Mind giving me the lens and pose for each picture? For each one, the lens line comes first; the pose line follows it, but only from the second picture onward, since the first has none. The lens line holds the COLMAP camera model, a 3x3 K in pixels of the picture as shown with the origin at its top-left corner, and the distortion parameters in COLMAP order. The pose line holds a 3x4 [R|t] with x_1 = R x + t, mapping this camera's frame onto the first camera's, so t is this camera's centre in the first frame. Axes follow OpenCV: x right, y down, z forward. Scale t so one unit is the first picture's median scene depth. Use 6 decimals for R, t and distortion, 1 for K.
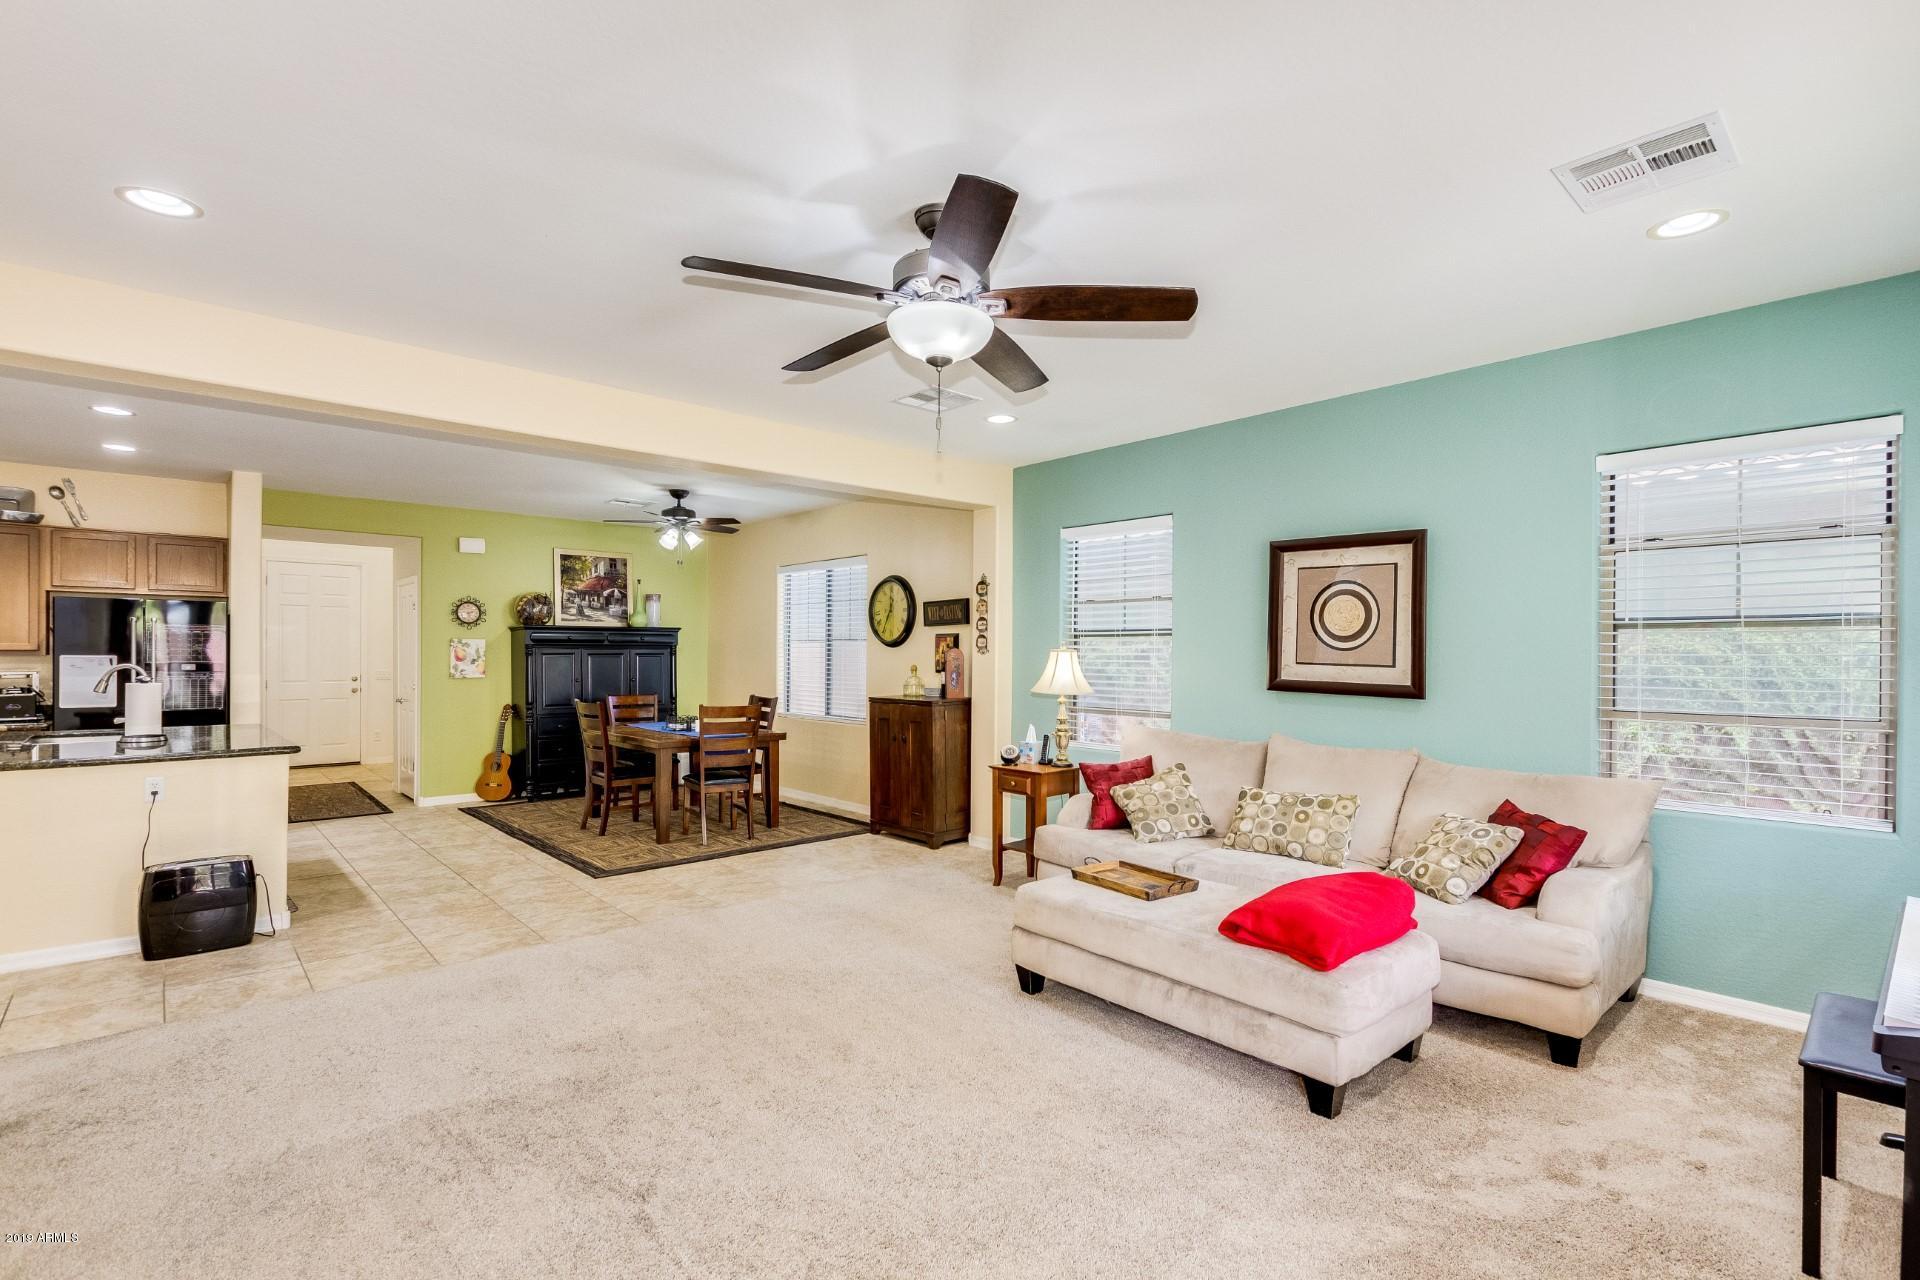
lens RADIAL K [[882.2, 0, 959.0], [0, 882.2, 647.6], [0, 0, 1]] dist [0.000365, -0.000543]
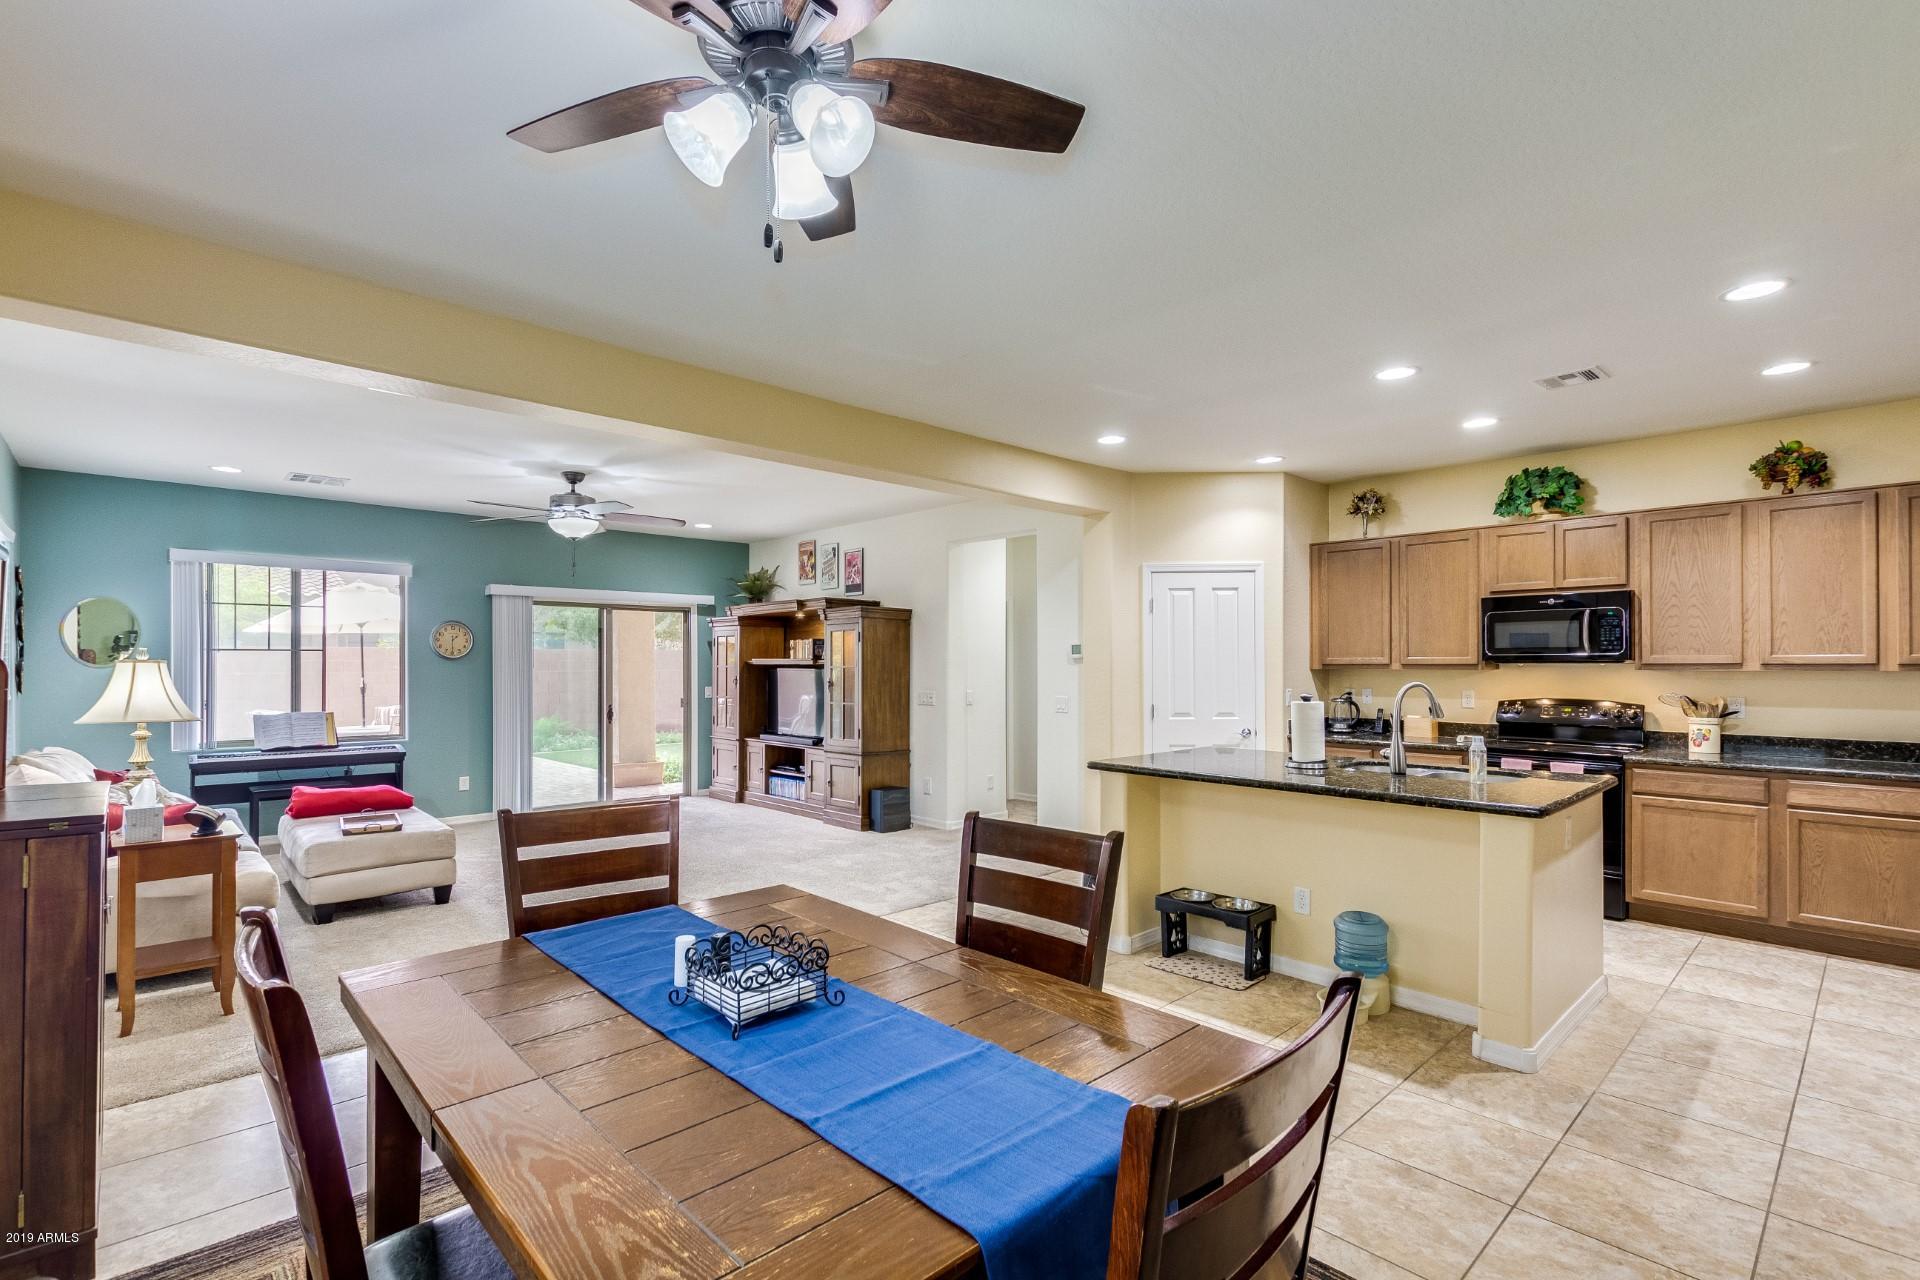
lens RADIAL K [[882.2, 0, 960.9], [0, 882.2, 654.5], [0, 0, 1]] dist [0.000365, -0.000543]
pose [[-0.999939, -0.003621, -0.010460, -0.441184], [-0.003454, 0.999867, -0.015964, 0.006387], [0.010517, -0.015927, -0.999818, 1.470480]]
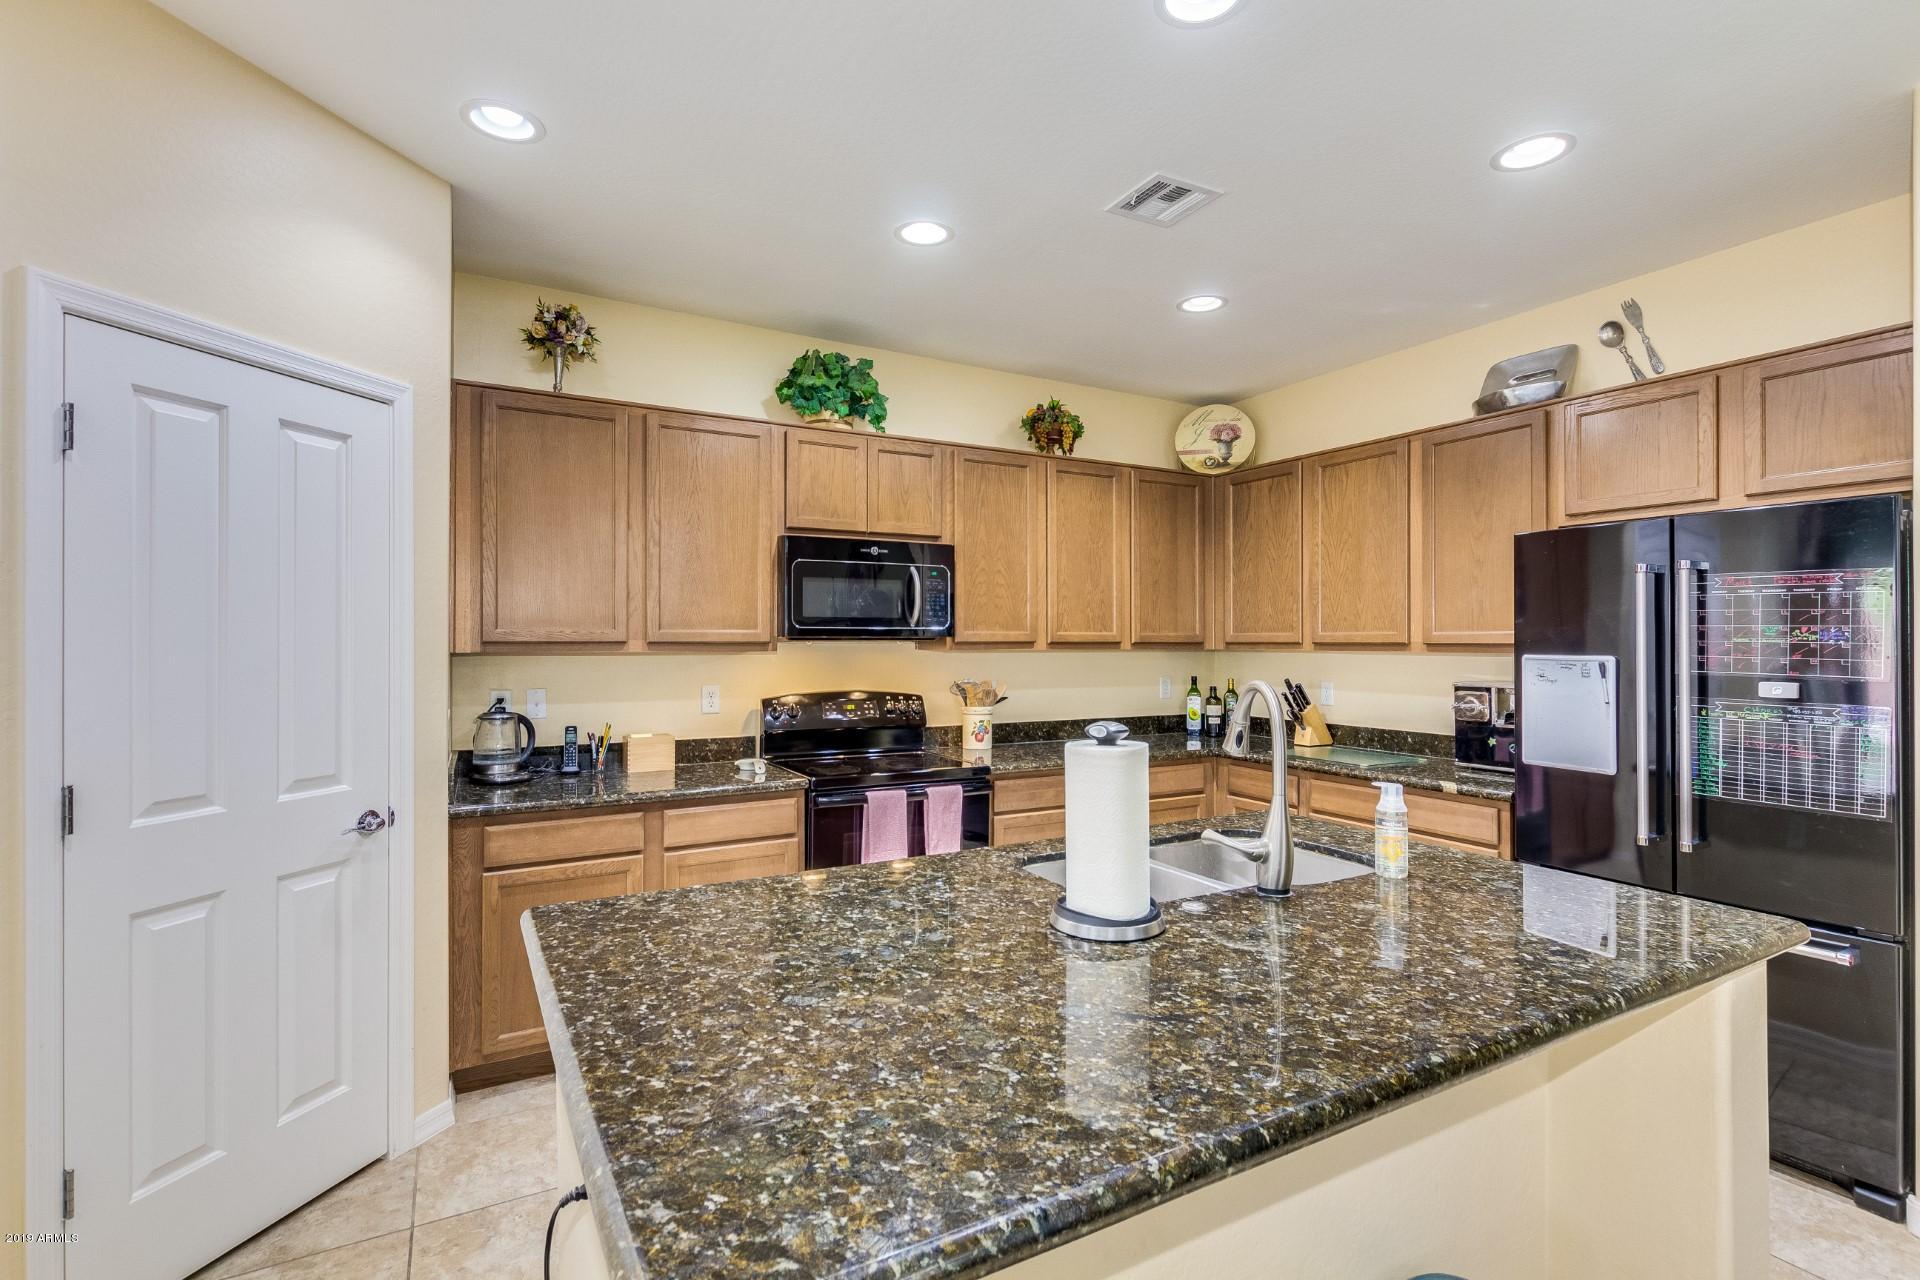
lens RADIAL K [[882.2, 0, 952.3], [0, 882.2, 640.0], [0, 0, 1]] dist [0.000365, -0.000543]
pose [[-0.238396, -0.007921, -0.971136, -0.468198], [0.003522, 0.999953, -0.009021, 0.004127], [0.971162, -0.005571, -0.238357, 0.802115]]
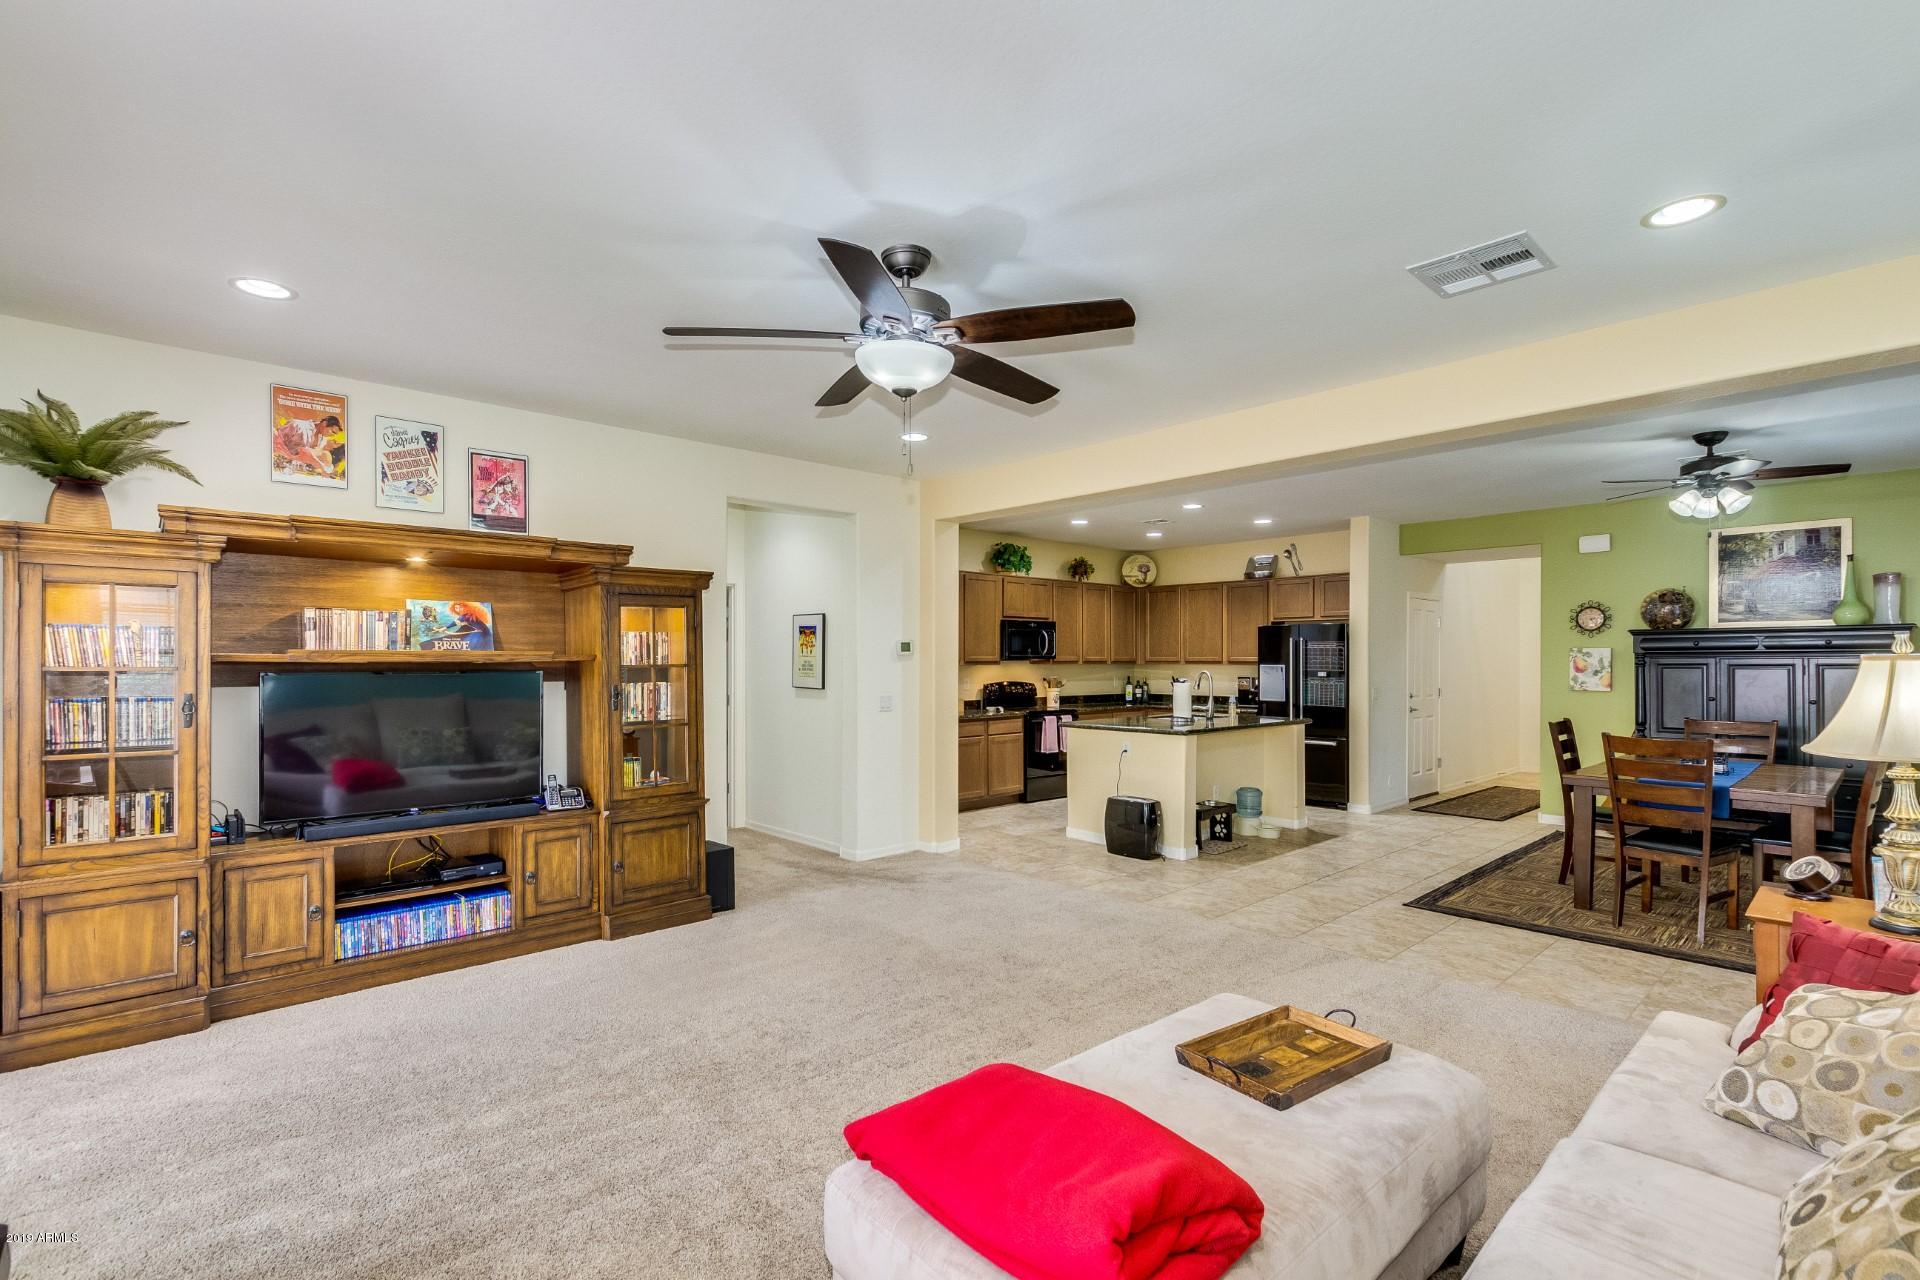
lens RADIAL K [[882.2, 0, 953.8], [0, 882.2, 656.4], [0, 0, 1]] dist [0.000365, -0.000543]
pose [[-0.001435, -0.009026, -0.999958, 0.471601], [0.005305, 0.999945, -0.009034, 0.004721], [0.999985, -0.005317, -0.001387, 0.477483]]
